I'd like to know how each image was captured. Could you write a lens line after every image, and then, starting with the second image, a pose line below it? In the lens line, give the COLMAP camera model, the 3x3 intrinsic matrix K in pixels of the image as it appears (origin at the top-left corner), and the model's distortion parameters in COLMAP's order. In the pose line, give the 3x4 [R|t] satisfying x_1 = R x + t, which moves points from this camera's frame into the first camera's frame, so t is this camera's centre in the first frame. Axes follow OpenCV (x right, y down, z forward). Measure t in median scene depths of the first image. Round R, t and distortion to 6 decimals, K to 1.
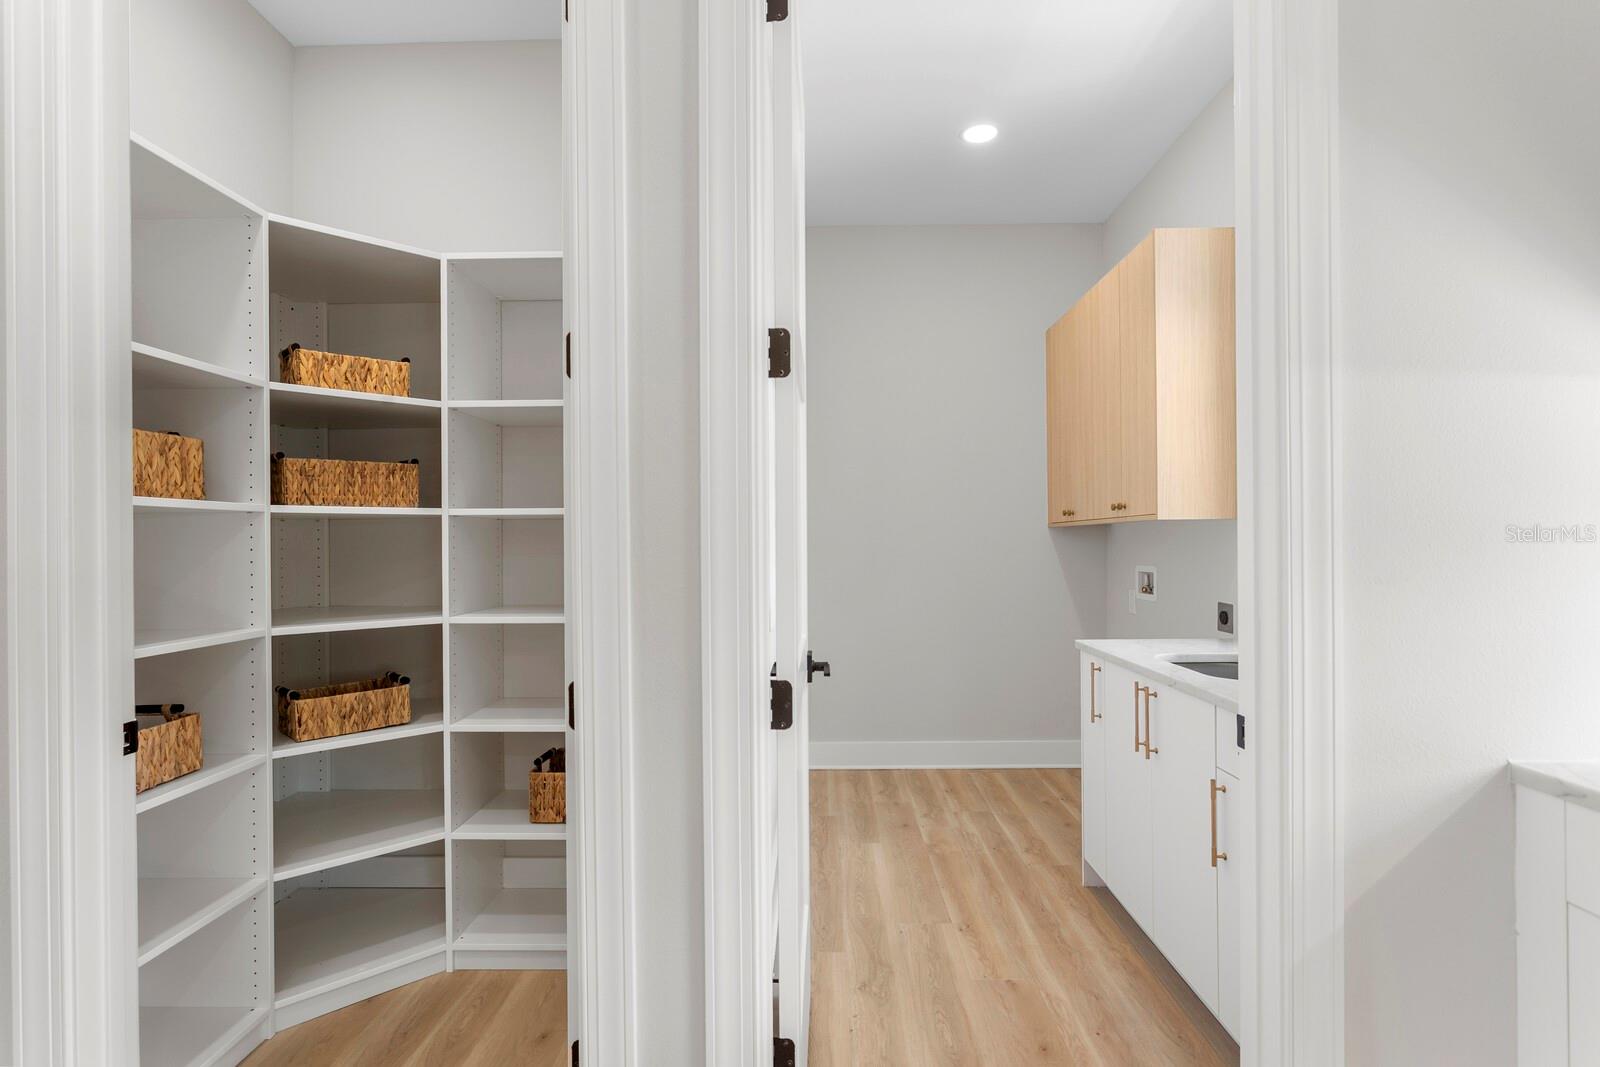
lens RADIAL K [[795.2, 0, 791.5], [0, 795.2, 540.7], [0, 0, 1]] dist [-0.042719, 0.000047]
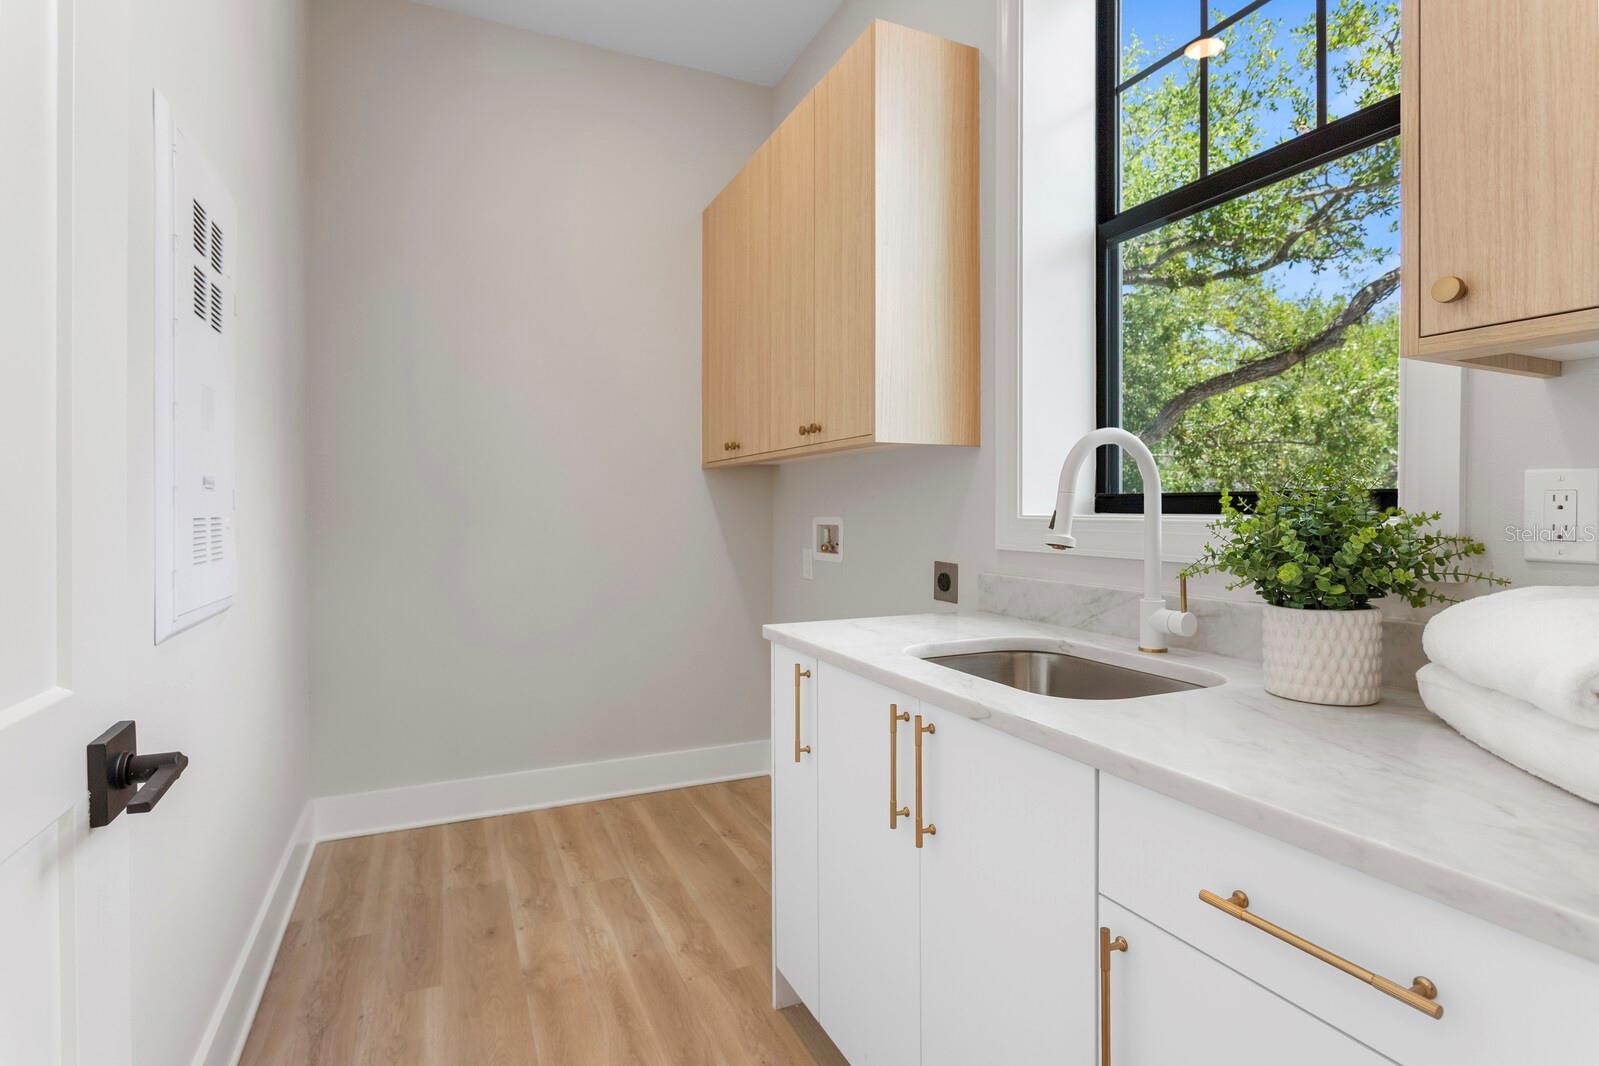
lens RADIAL K [[794.0, 0, 792.5], [0, 794.0, 516.3], [0, 0, 1]] dist [-0.001401, 0.000445]
pose [[0.897257, 0.003315, 0.441495, 0.079631], [-0.008171, 0.999925, 0.009097, 0.026167], [-0.441432, -0.011770, 0.897217, 0.339671]]
